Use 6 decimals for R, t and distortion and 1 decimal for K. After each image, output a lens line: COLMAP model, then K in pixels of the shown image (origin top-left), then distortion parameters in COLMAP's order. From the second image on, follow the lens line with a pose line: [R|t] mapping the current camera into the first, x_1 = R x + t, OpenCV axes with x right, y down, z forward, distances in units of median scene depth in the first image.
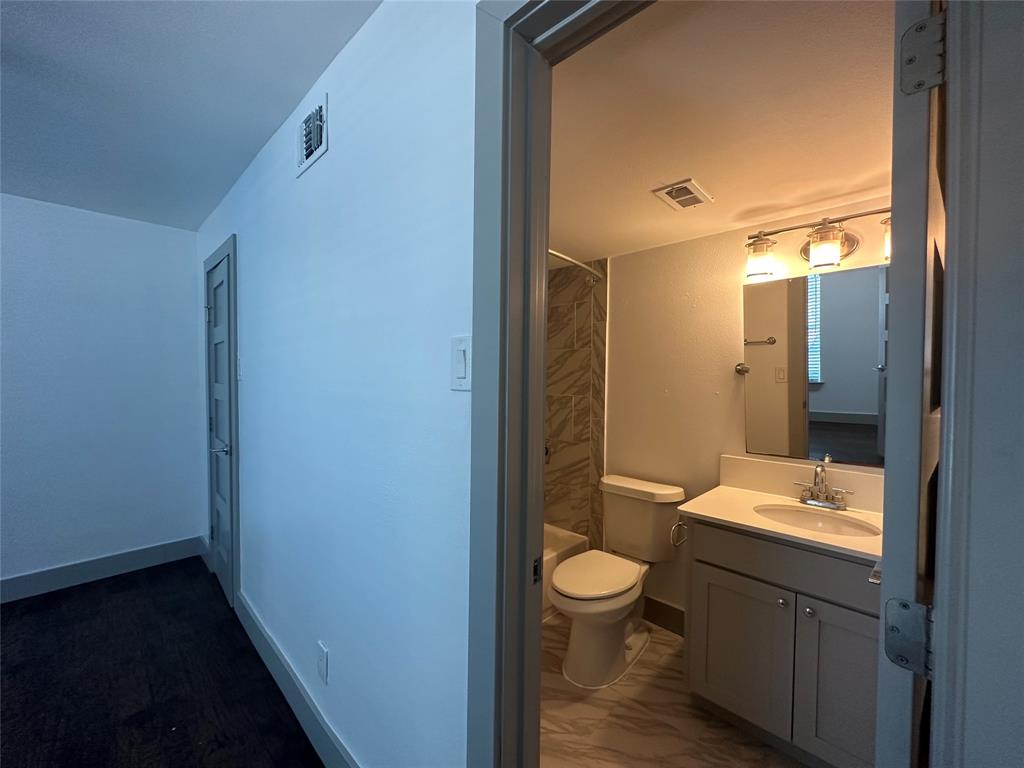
lens RADIAL K [[404.1, 0, 508.7], [0, 404.1, 383.7], [0, 0, 1]] dist [-0.004022, 0.000006]
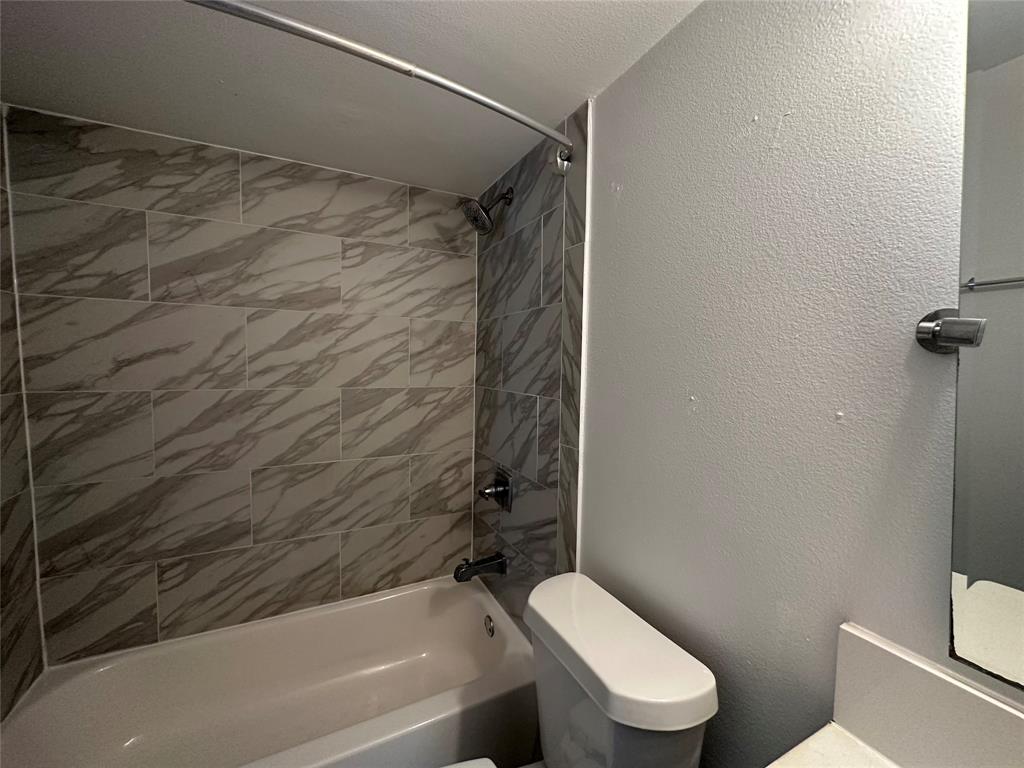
lens RADIAL K [[404.1, 0, 508.4], [0, 404.1, 383.4], [0, 0, 1]] dist [-0.004022, 0.000006]
pose [[0.942528, 0.020831, -0.333479, 0.305972], [-0.007643, 0.999138, 0.040811, -0.008658], [0.334041, -0.035917, 0.941874, 0.506080]]
